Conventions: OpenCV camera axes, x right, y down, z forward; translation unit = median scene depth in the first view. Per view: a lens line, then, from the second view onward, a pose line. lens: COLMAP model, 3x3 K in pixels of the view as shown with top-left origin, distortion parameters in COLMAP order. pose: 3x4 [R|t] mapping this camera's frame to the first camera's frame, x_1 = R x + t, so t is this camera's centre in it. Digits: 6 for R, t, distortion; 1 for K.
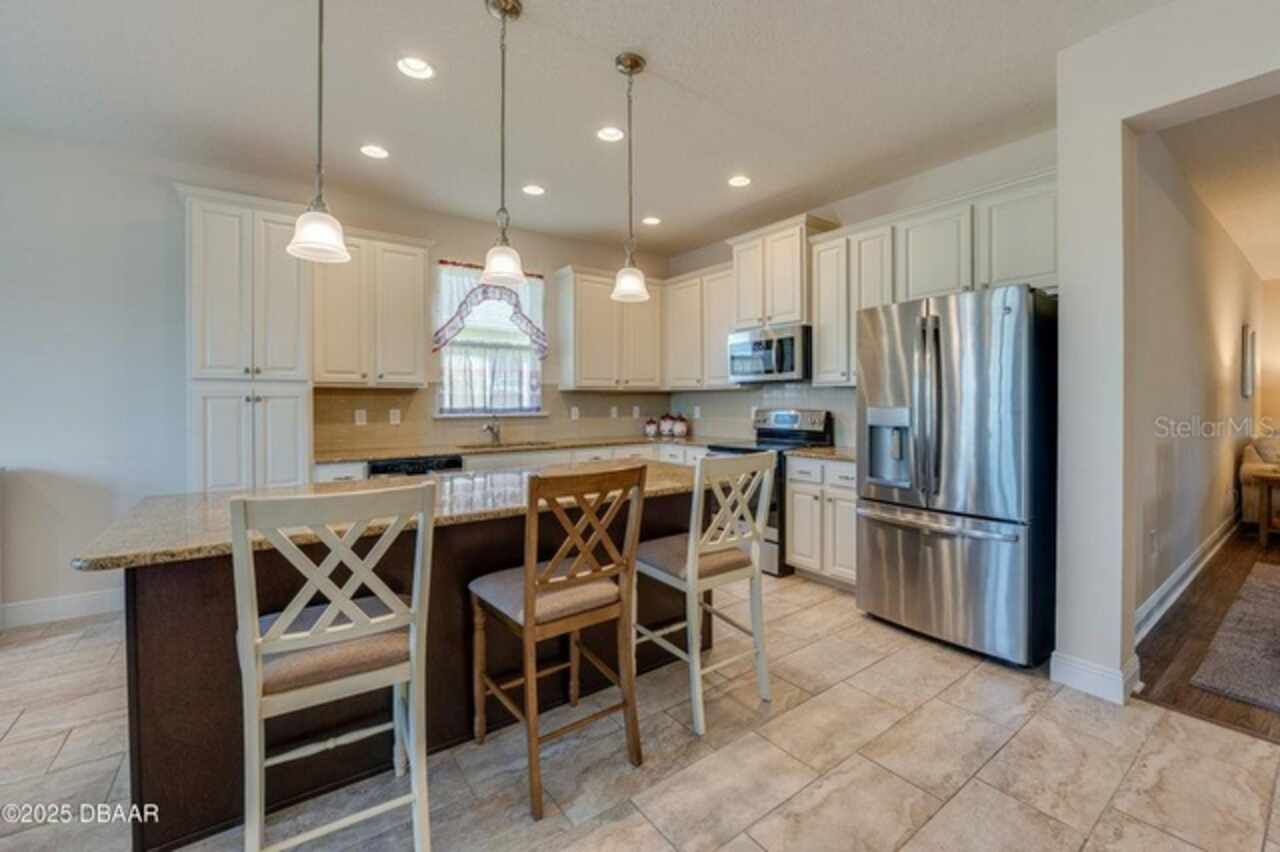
lens RADIAL K [[520.2, 0, 645.4], [0, 520.2, 405.3], [0, 0, 1]] dist [-0.014439, 0.000035]
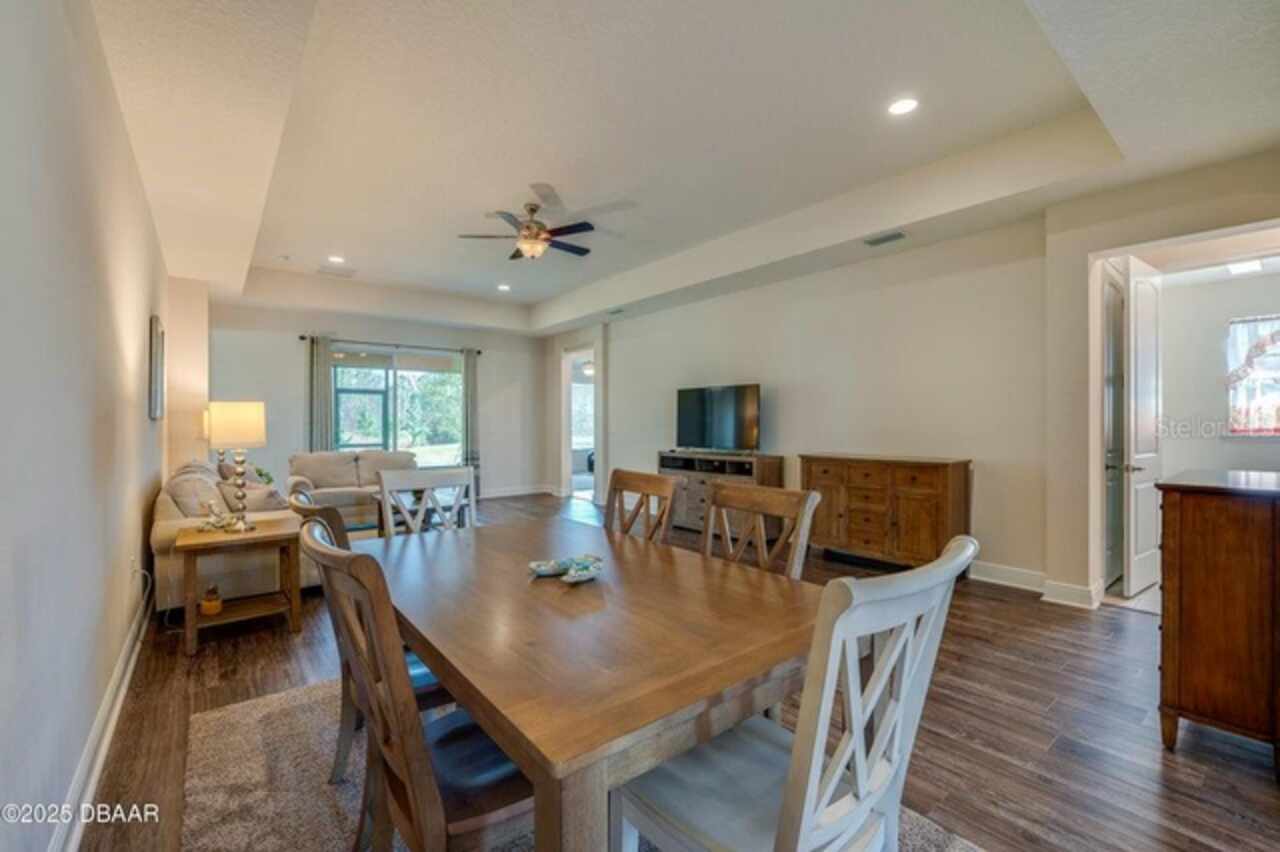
lens RADIAL K [[531.3, 0, 640.0], [0, 531.3, 426.0], [0, 0, 1]] dist [-0.001532, -0.000147]
pose [[-0.056214, -0.002722, 0.998415, 0.449491], [0.006608, 0.999973, 0.003098, -0.006685], [-0.998397, 0.006772, -0.056194, 0.408848]]
